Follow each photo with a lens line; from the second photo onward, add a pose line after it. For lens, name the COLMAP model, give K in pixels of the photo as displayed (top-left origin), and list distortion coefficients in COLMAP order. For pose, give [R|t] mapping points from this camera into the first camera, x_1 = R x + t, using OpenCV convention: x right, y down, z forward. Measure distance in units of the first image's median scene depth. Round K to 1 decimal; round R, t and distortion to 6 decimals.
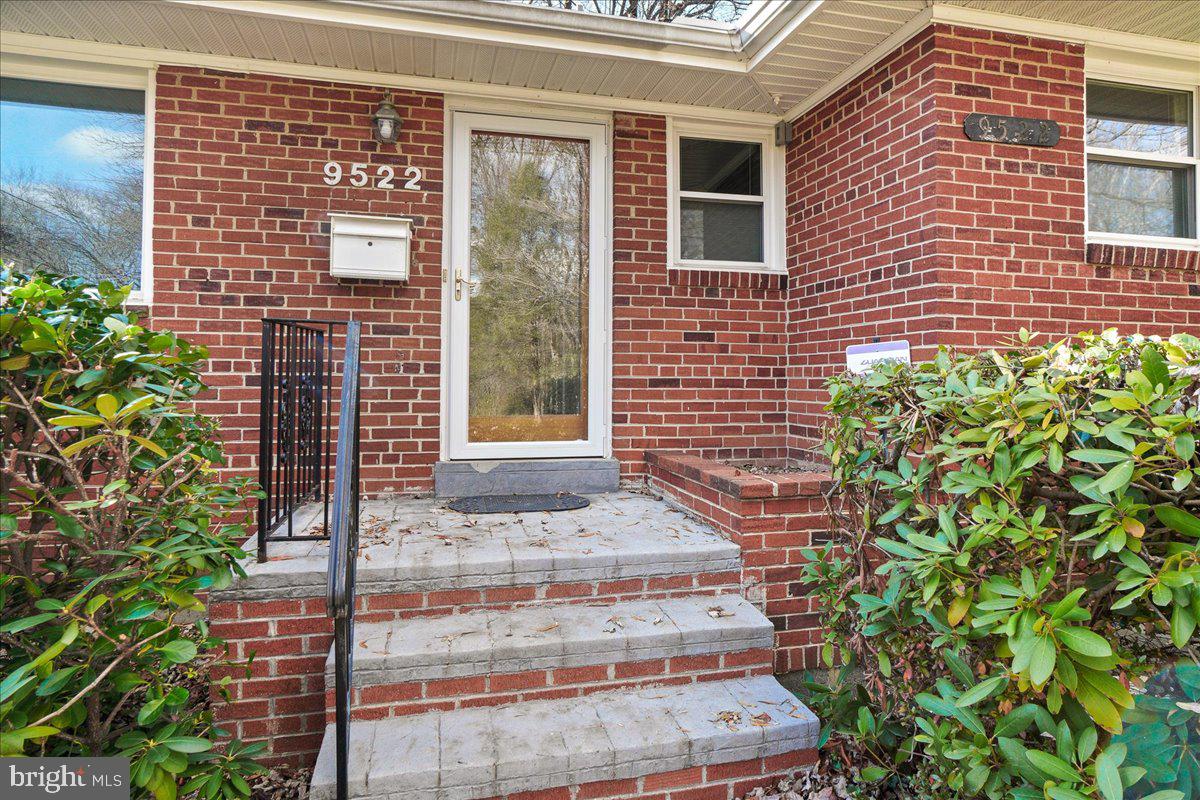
lens RADIAL K [[685.5, 0, 600.5], [0, 685.5, 366.4], [0, 0, 1]] dist [-0.001456, -0.000219]
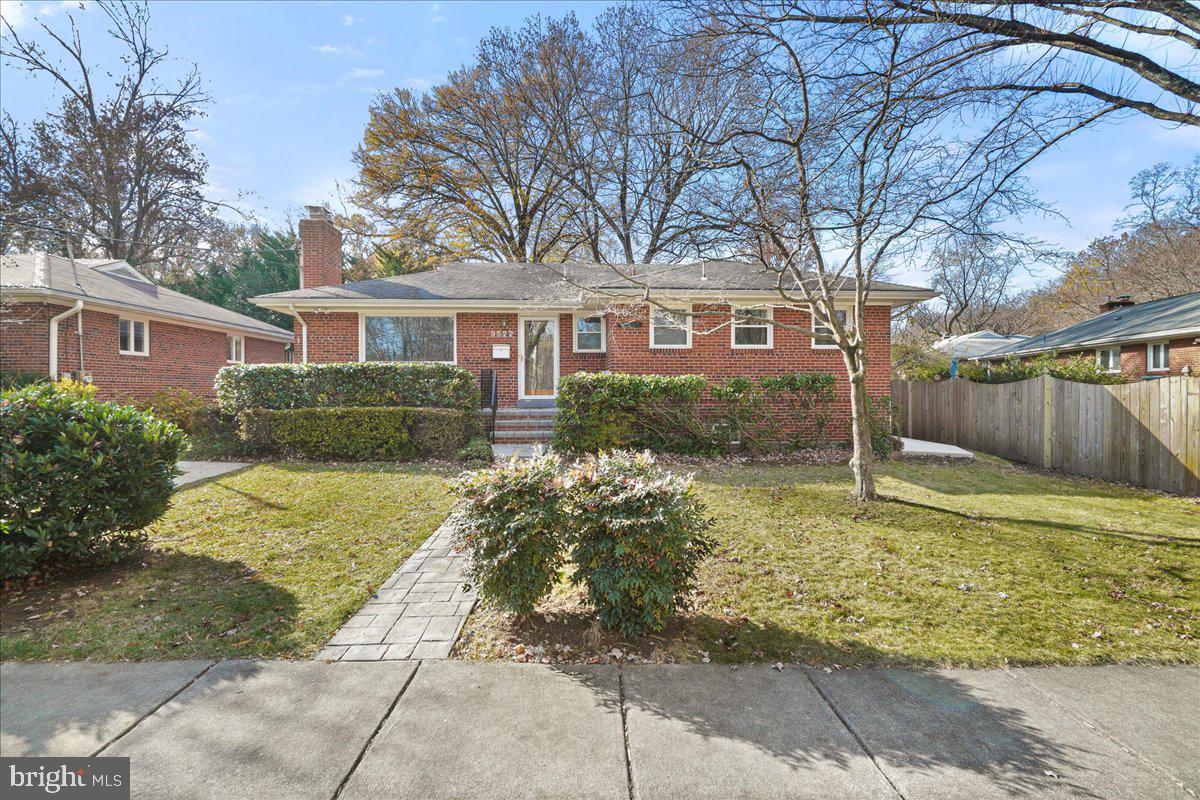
lens RADIAL K [[521.3, 0, 600.0], [0, 521.3, 400.0], [0, 0, 1]] dist [0.000850, 0.000169]
pose [[0.980283, -0.004657, -0.197546, 0.960673], [0.012192, 0.999243, 0.036943, 0.027151], [0.197225, -0.038624, 0.979597, -2.205772]]
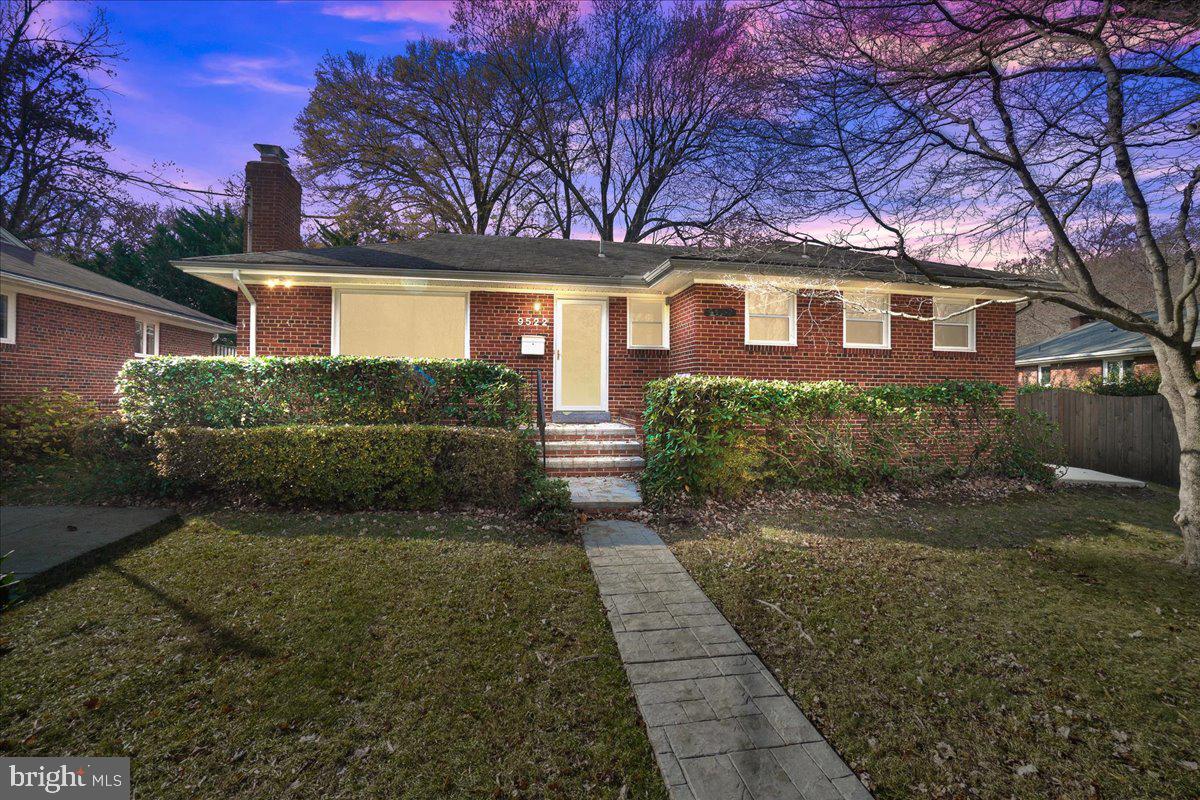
lens RADIAL K [[528.8, 0, 599.4], [0, 528.8, 397.7], [0, 0, 1]] dist [-0.060066, 0.022761]
pose [[0.996924, 0.002233, -0.078341, 0.178805], [-0.000188, 0.999659, 0.026099, 0.012976], [0.078372, -0.026004, 0.996585, -1.487267]]
